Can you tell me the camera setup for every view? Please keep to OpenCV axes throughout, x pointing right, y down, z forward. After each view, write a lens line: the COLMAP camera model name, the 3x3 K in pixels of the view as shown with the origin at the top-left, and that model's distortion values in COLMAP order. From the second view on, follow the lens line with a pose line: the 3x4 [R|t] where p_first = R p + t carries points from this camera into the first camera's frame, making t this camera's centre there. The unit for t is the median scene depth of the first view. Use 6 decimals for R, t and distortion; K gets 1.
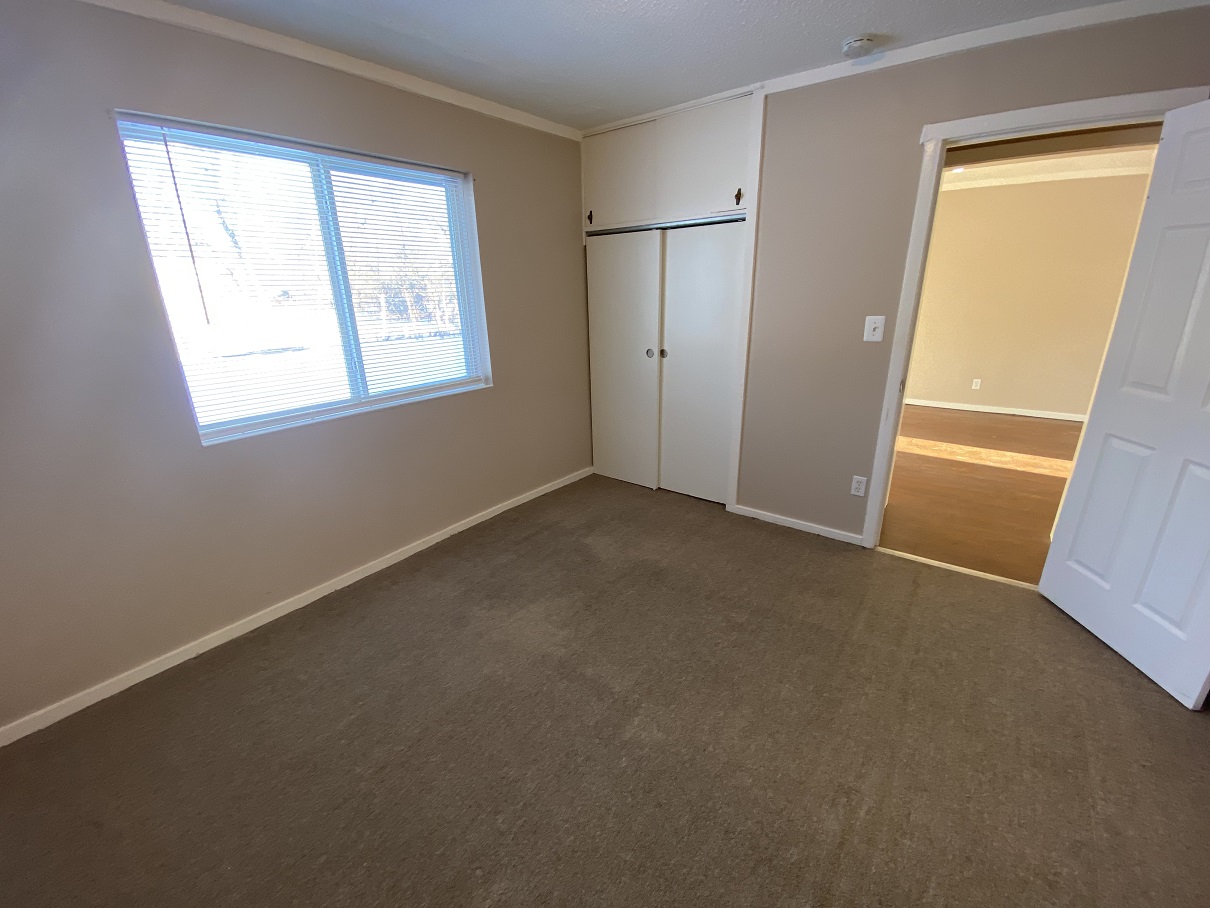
lens RADIAL K [[489.3, 0, 605.0], [0, 489.3, 454.0], [0, 0, 1]] dist [-0.001487, -0.015960]
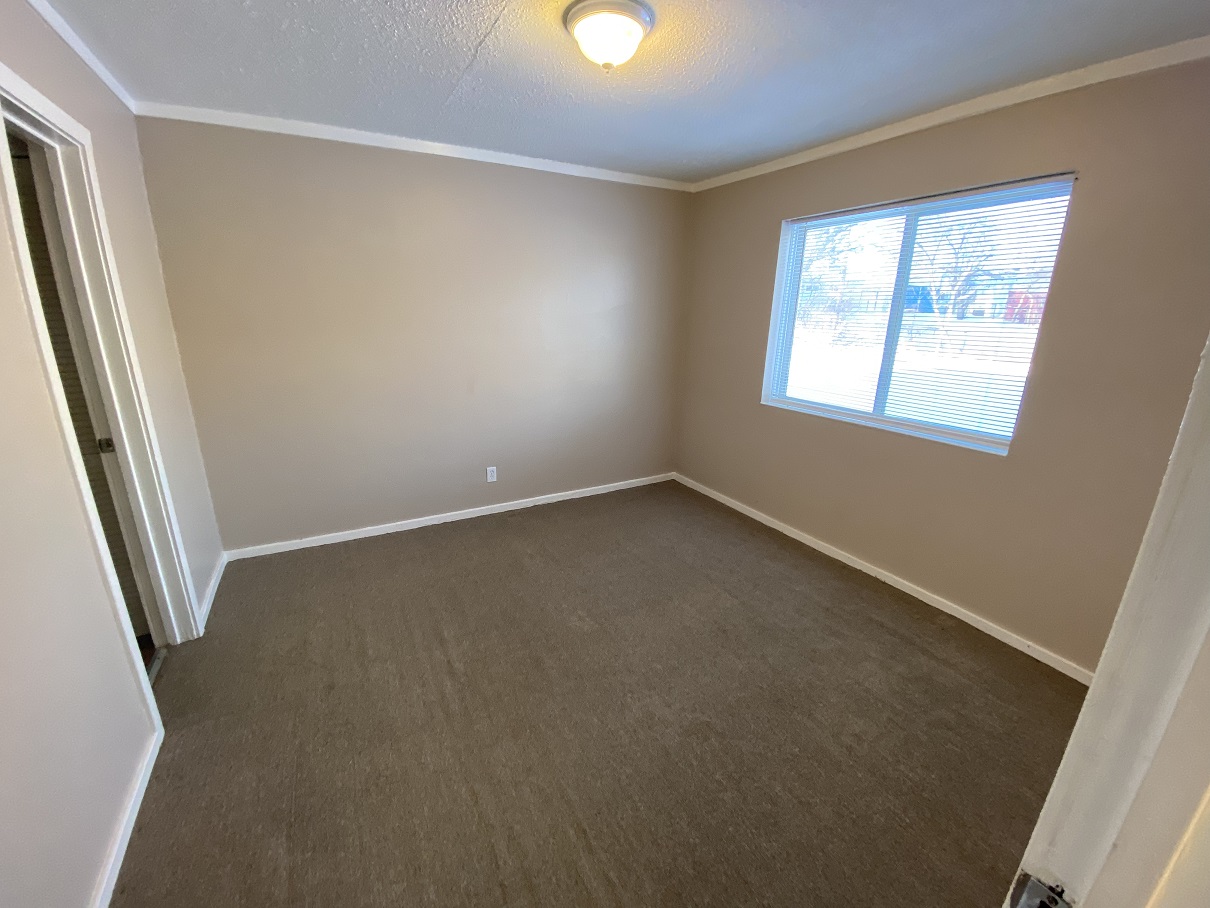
lens RADIAL K [[489.3, 0, 605.0], [0, 489.3, 454.0], [0, 0, 1]] dist [-0.001487, -0.015960]
pose [[-0.420565, 0.259284, -0.869423, 0.746779], [-0.297694, 0.865799, 0.402207, -0.296251], [0.857032, 0.427976, -0.286938, 0.812085]]
